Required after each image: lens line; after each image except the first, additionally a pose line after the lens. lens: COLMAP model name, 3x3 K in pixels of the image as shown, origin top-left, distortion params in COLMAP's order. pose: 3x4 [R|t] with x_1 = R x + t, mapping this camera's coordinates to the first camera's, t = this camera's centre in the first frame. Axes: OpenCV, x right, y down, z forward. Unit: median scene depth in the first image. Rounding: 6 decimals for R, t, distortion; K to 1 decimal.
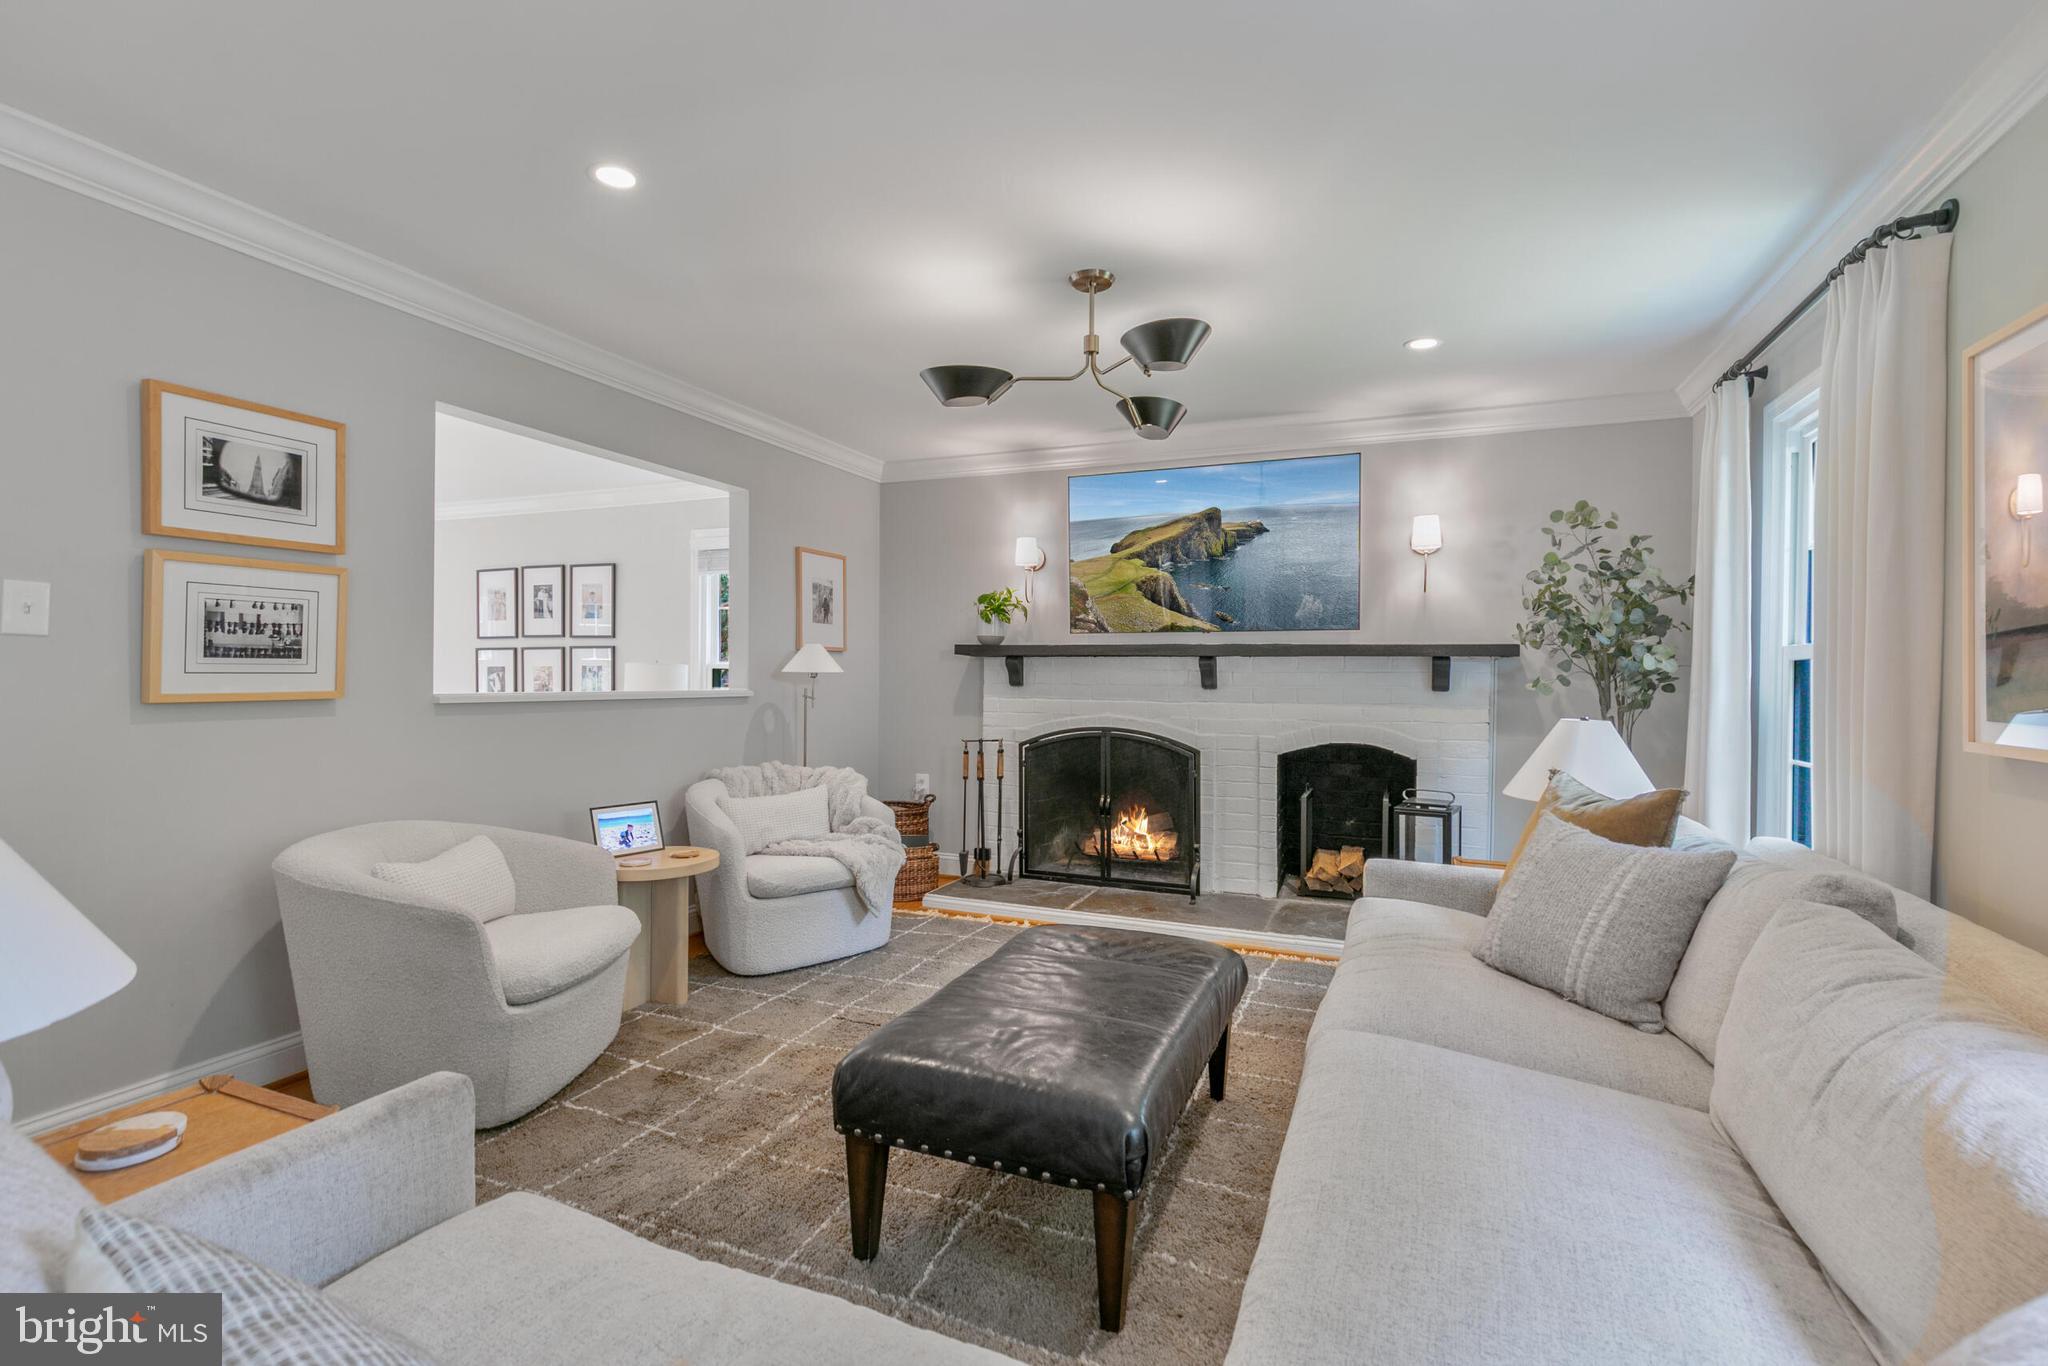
lens RADIAL K [[929.7, 0, 1020.4], [0, 929.7, 681.3], [0, 0, 1]] dist [0.001015, -0.000850]
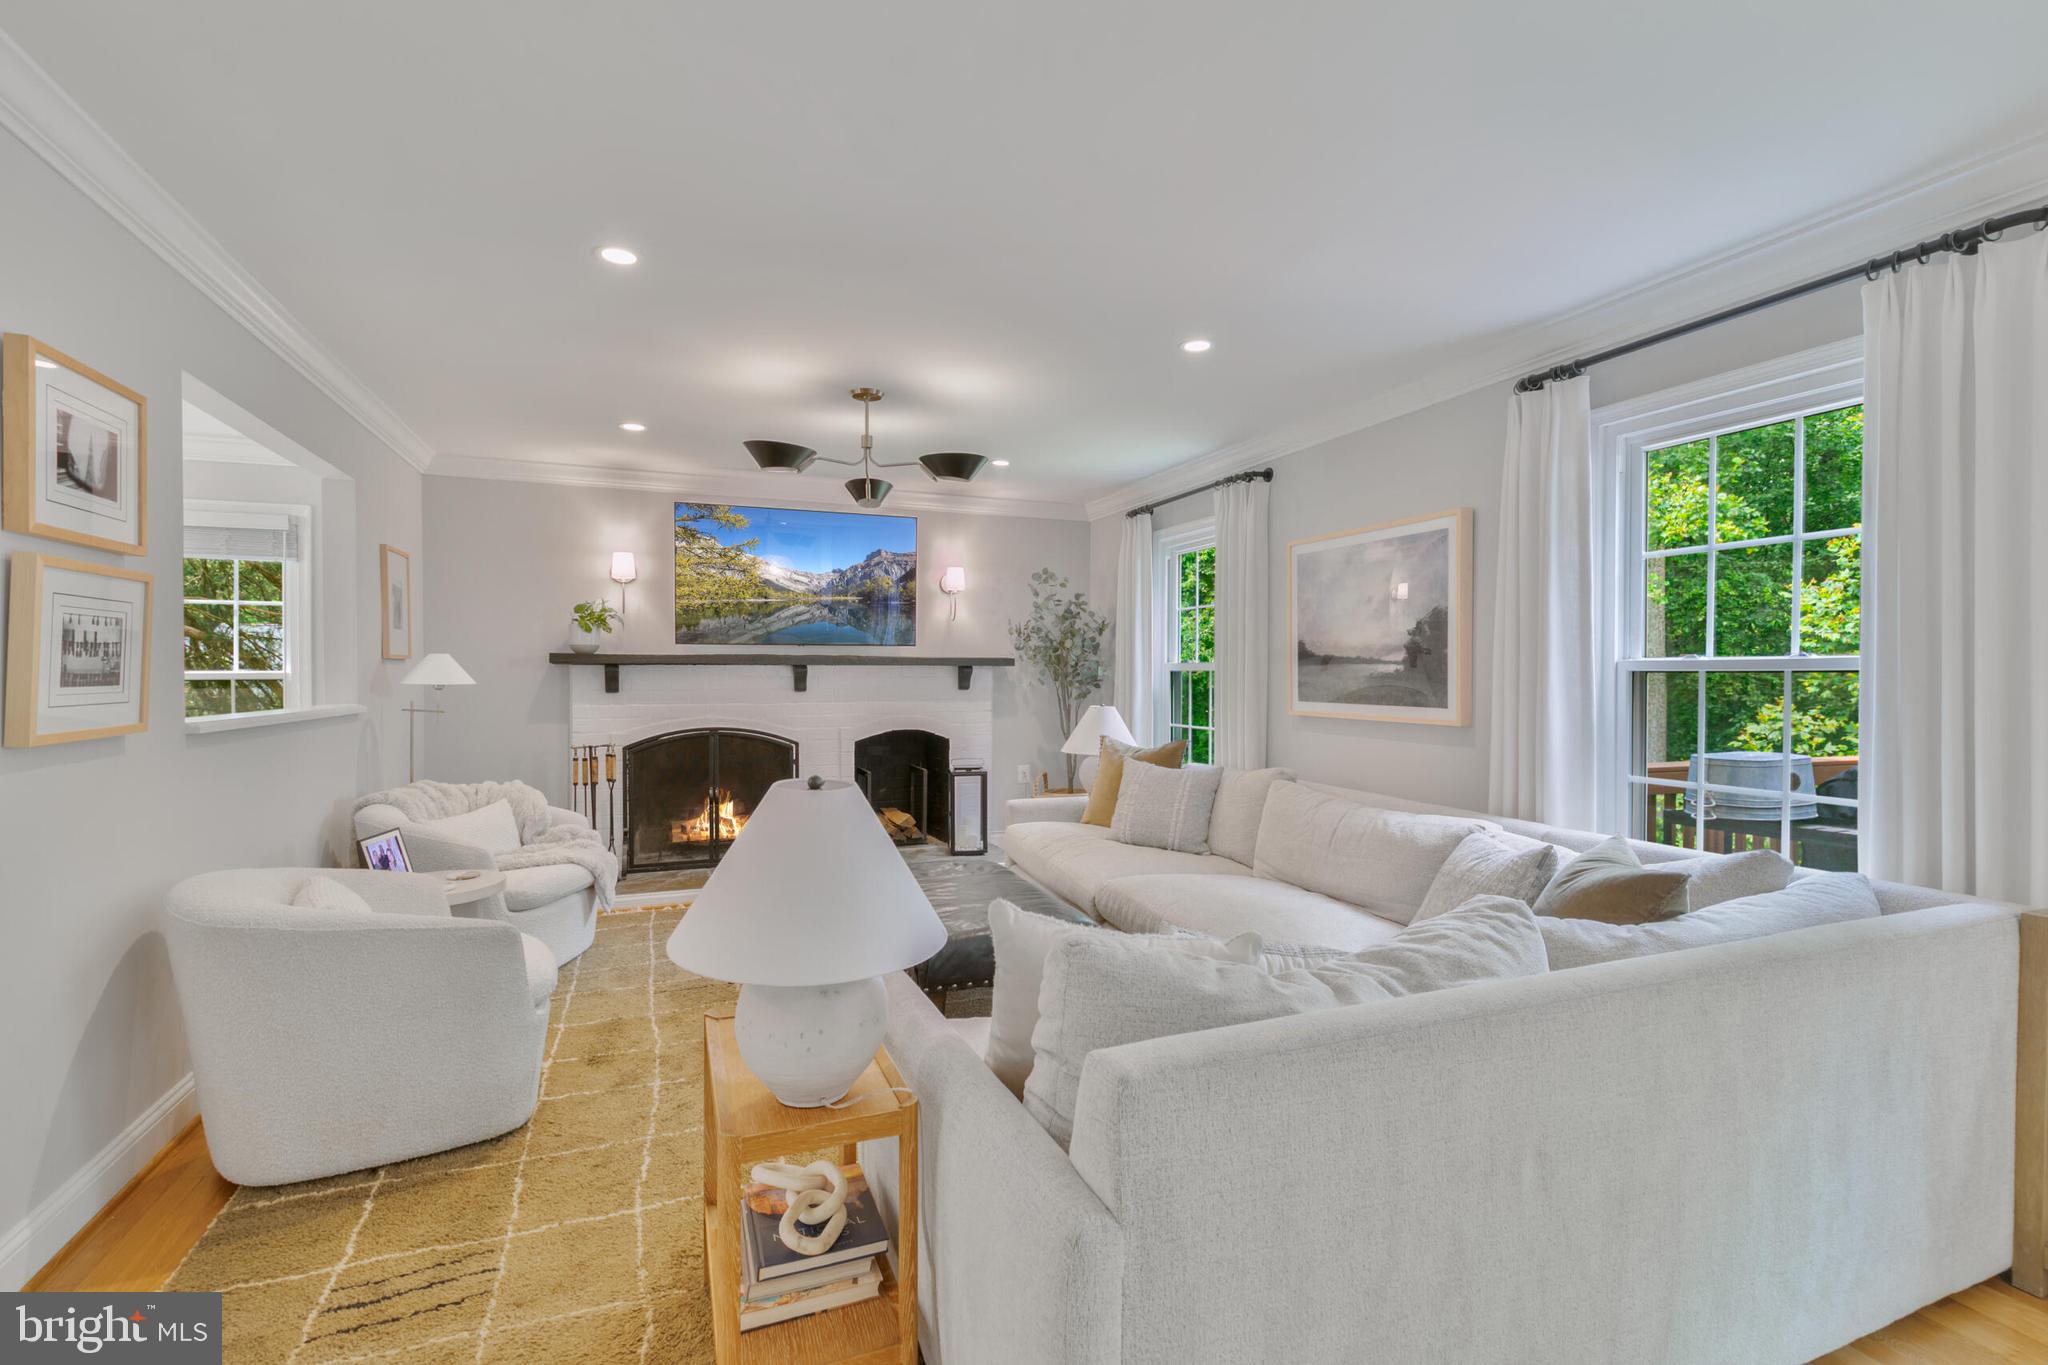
lens RADIAL K [[917.9, 0, 1024.0], [0, 917.9, 682.5], [0, 0, 1]] dist [0.004405, -0.000361]
pose [[0.711259, -0.016444, 0.702738, -0.472774], [0.010223, 0.999863, 0.013050, -0.017863], [-0.702856, -0.002098, 0.711329, -0.075728]]
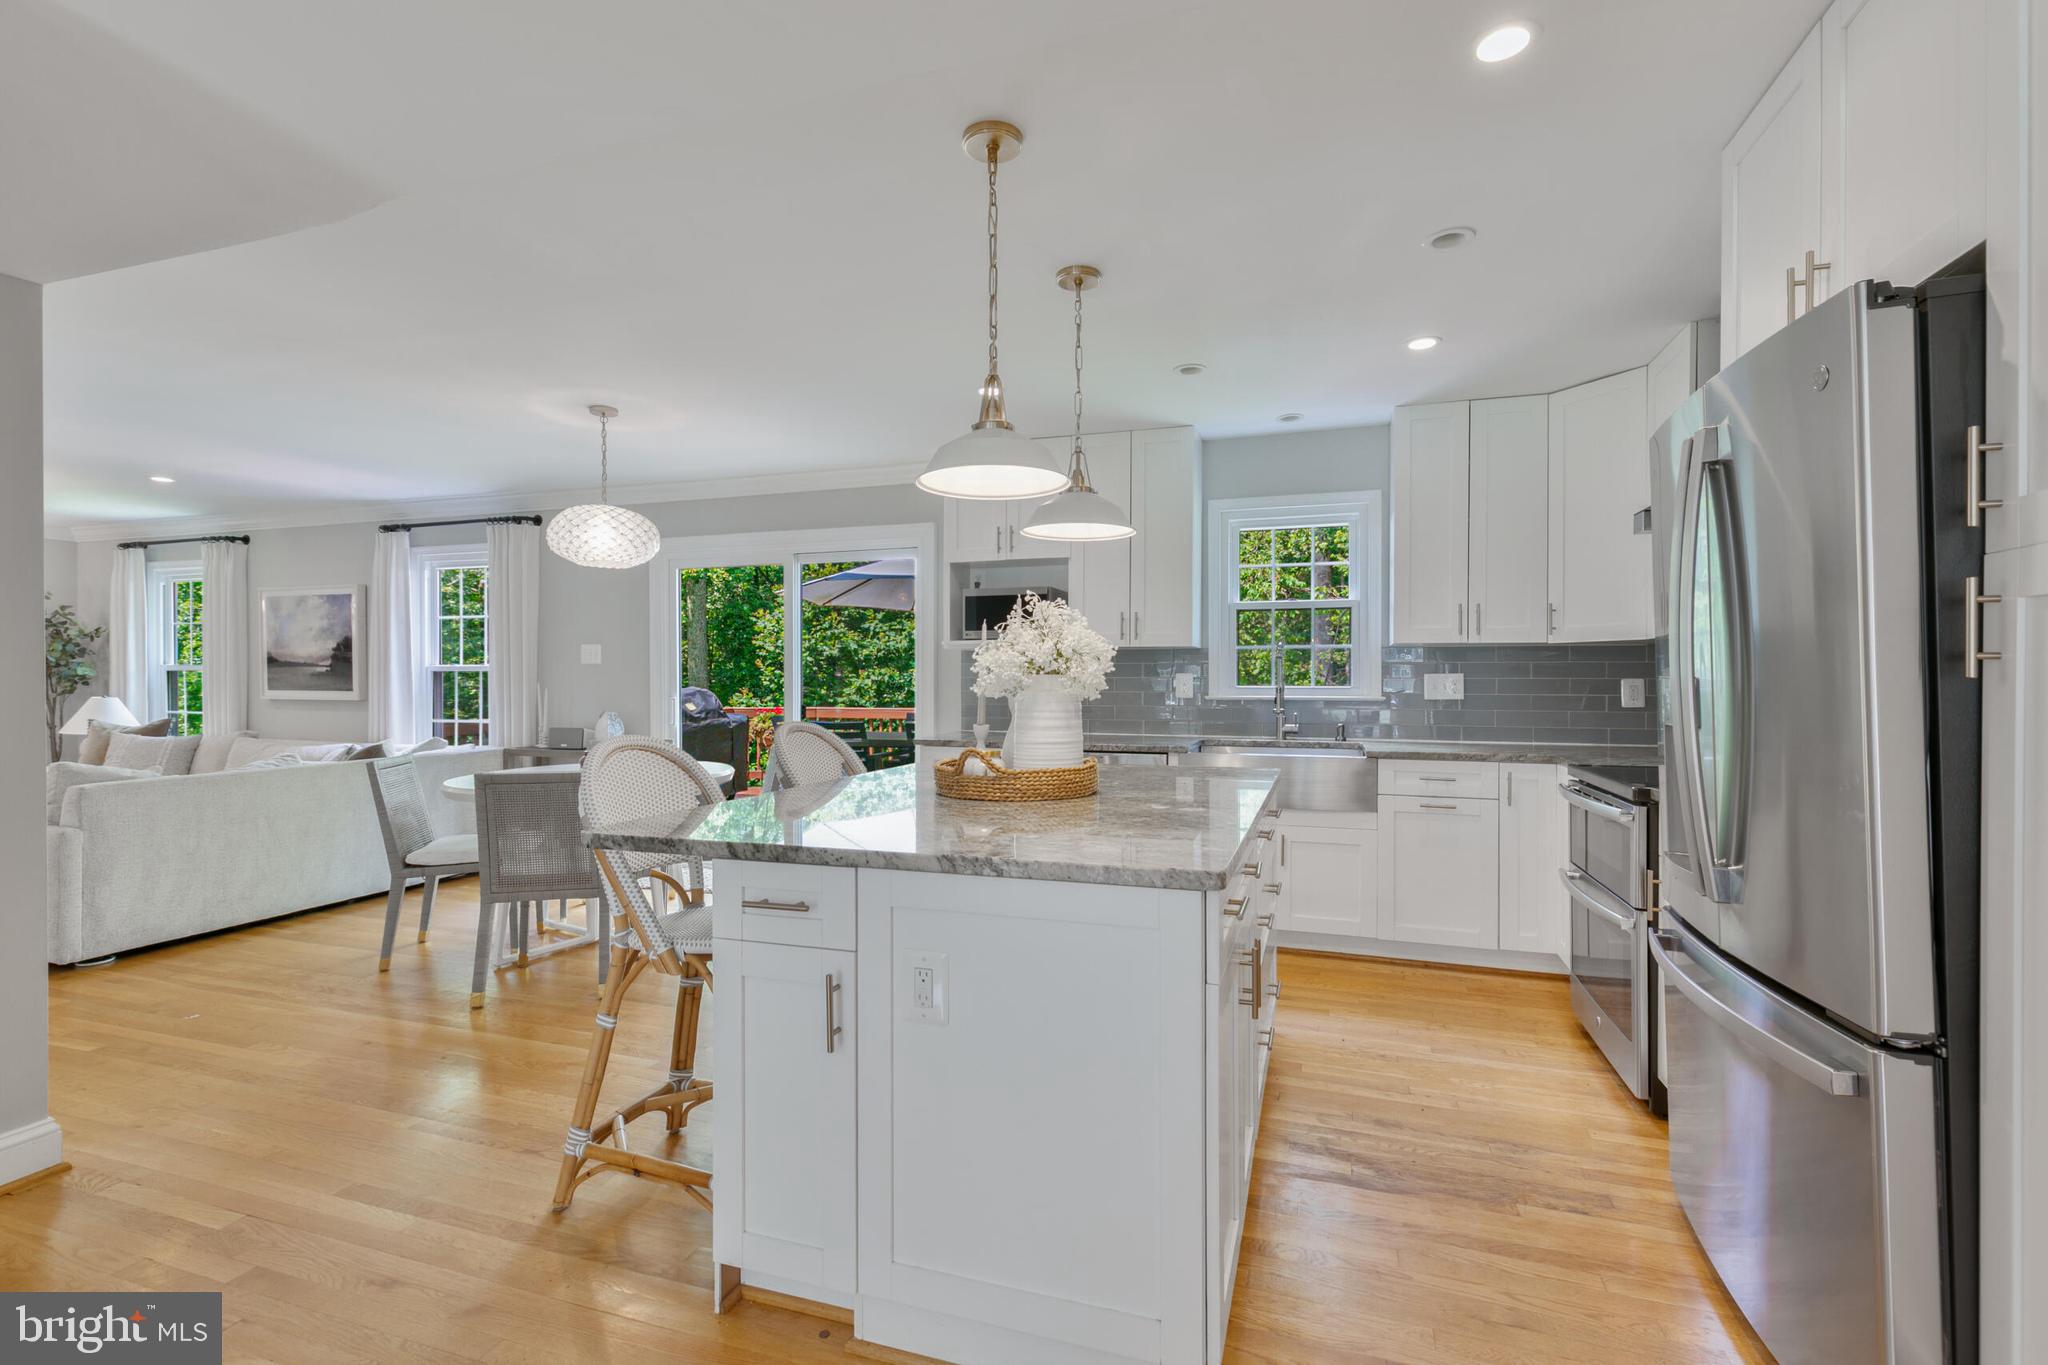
lens RADIAL K [[917.9, 0, 1024.0], [0, 917.9, 682.5], [0, 0, 1]] dist [0.004405, -0.000361]
pose [[-0.072582, -0.019935, 0.997163, -1.217104], [0.005740, 0.999775, 0.020405, -0.019097], [-0.997346, 0.007204, -0.072452, -0.747594]]
